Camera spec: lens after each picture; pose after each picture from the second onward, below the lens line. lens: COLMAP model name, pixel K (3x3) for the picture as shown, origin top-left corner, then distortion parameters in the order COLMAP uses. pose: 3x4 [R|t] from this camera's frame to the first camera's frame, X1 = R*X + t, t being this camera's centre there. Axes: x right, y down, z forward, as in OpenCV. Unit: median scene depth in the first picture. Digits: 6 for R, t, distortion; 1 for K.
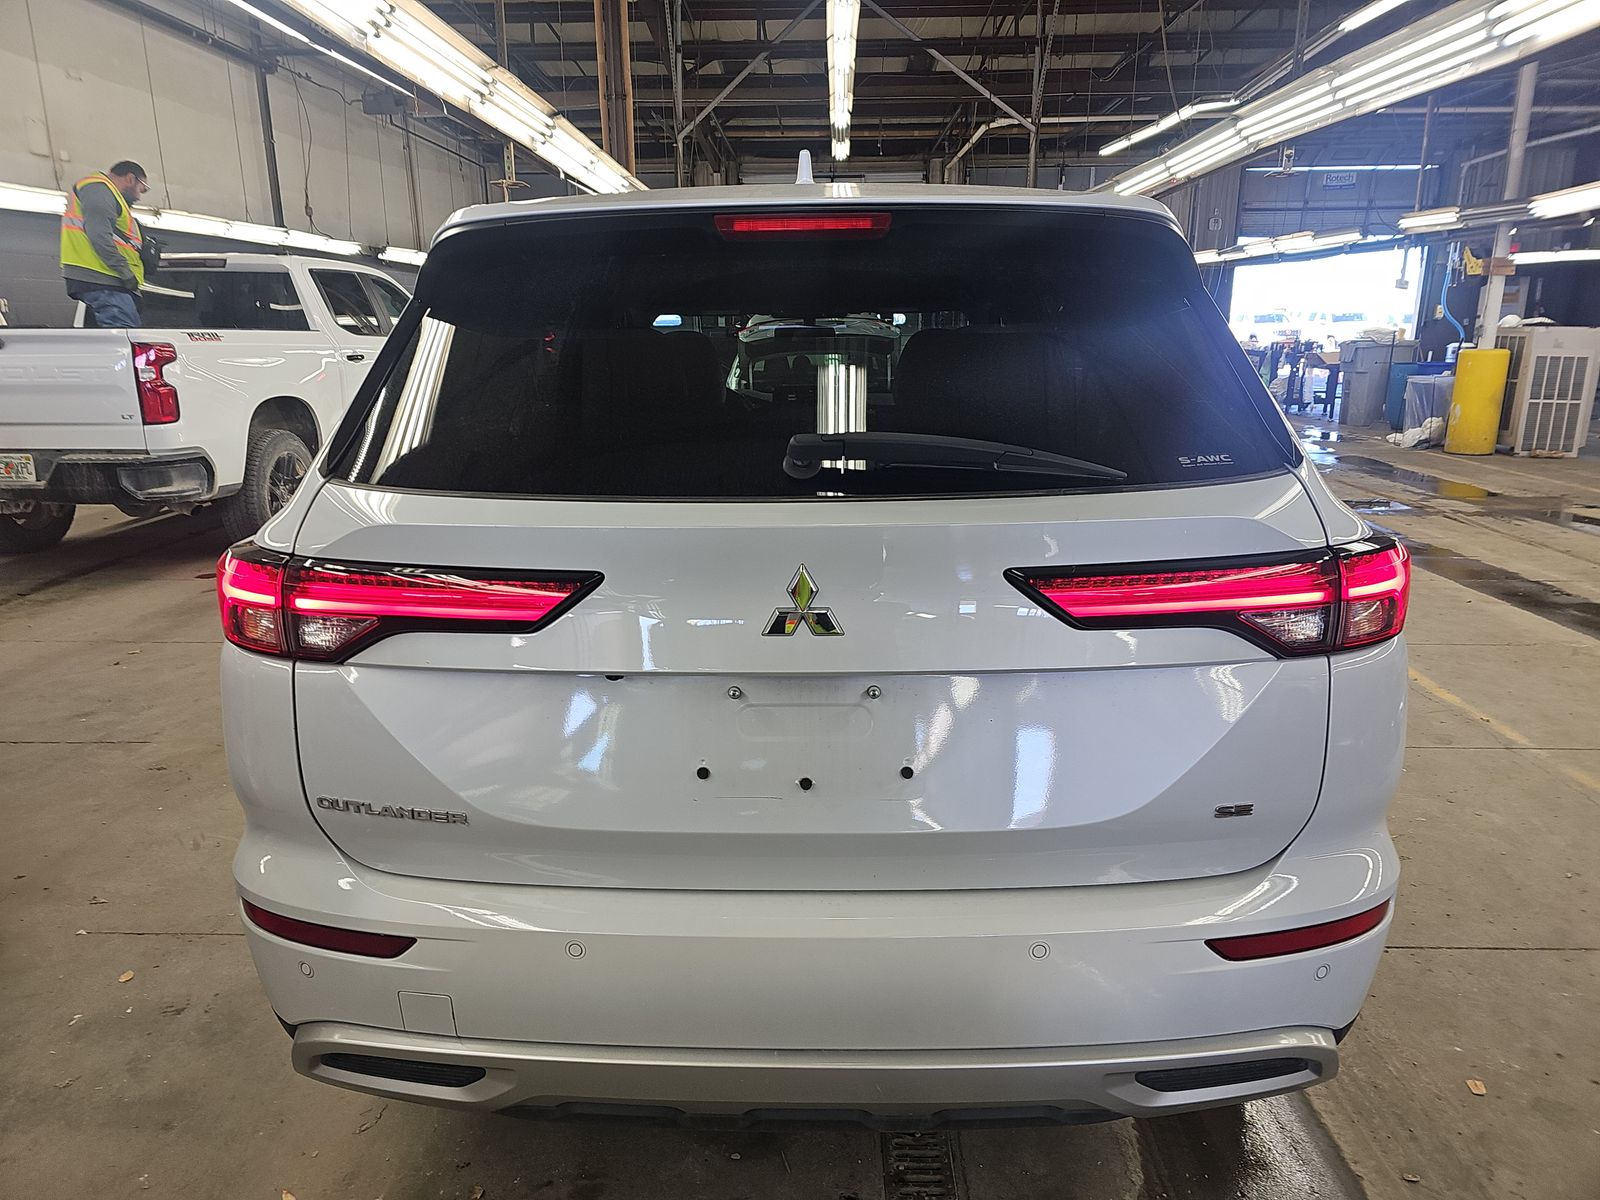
lens RADIAL K [[1053.4, 0, 806.6], [0, 1053.4, 597.2], [0, 0, 1]] dist [0.028672, -0.025772]
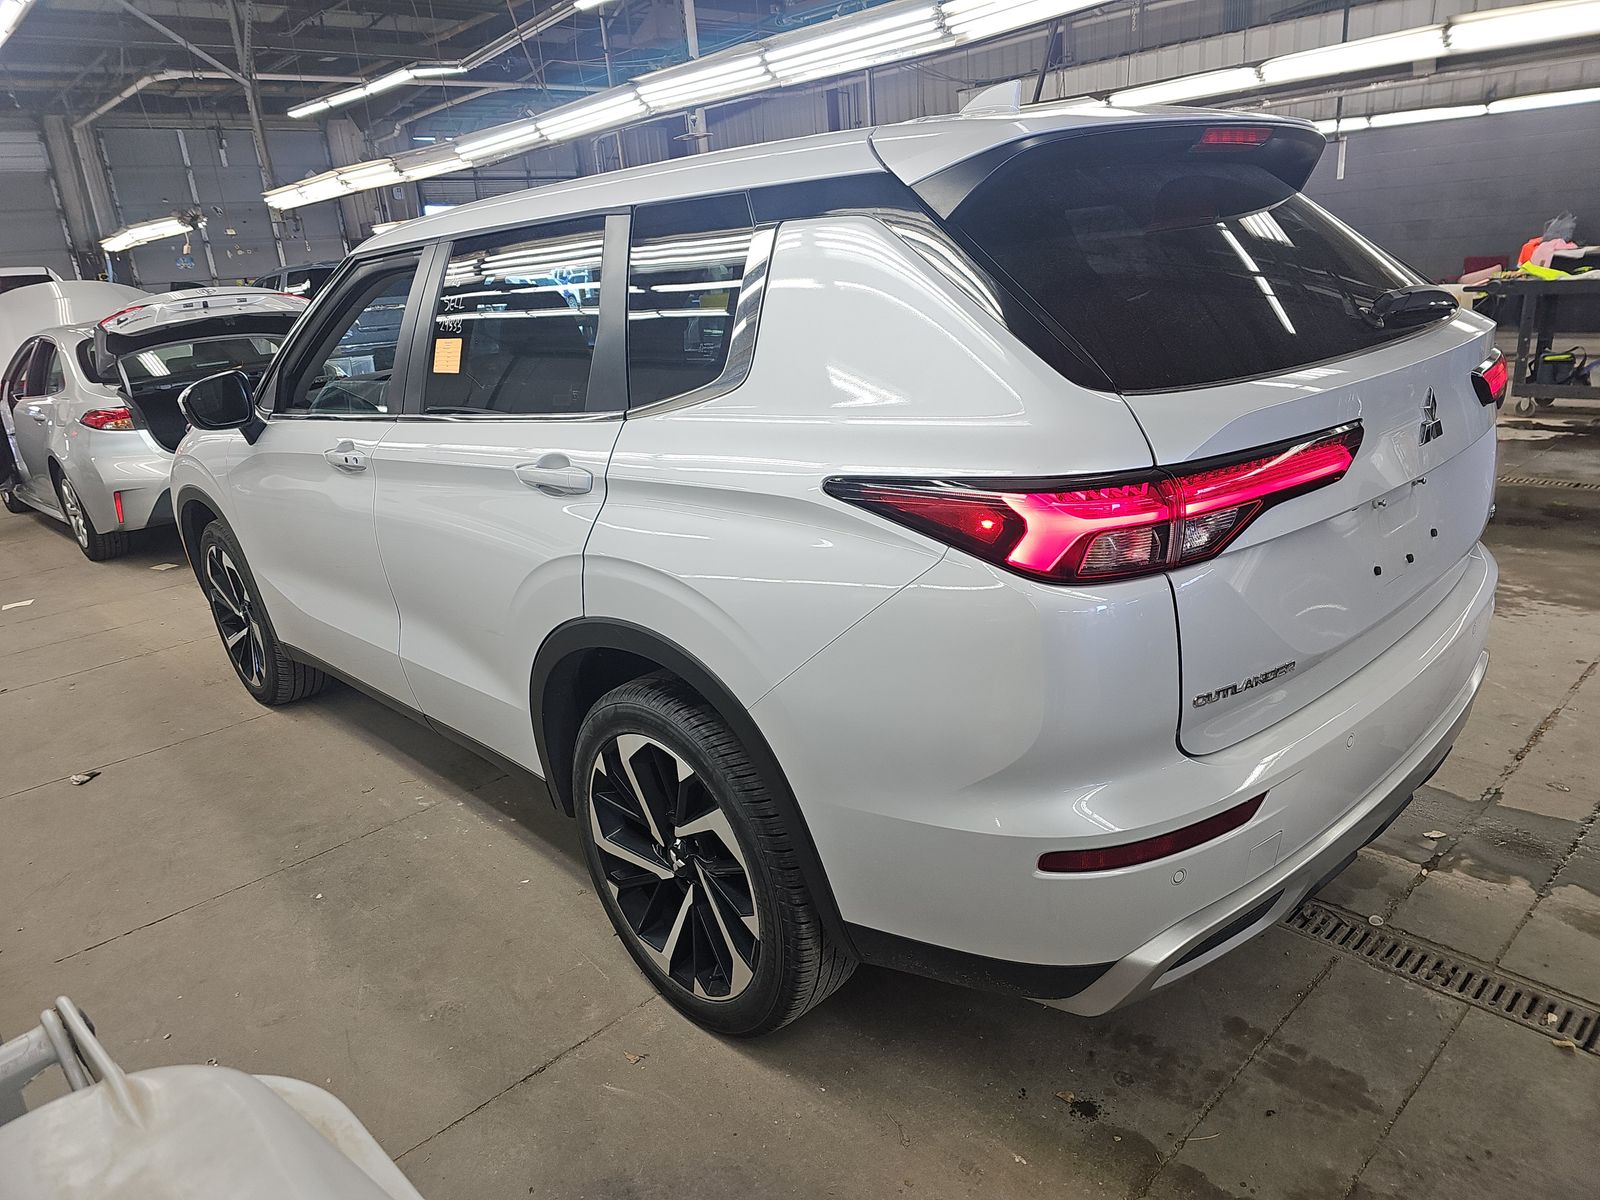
lens RADIAL K [[1053.4, 0, 801.7], [0, 1053.4, 597.5], [0, 0, 1]] dist [0.028672, -0.025772]
pose [[0.717197, -0.260156, 0.646489, -0.144567], [0.246076, 0.962484, 0.114327, -0.012050], [-0.651978, 0.077090, 0.754309, 0.050705]]
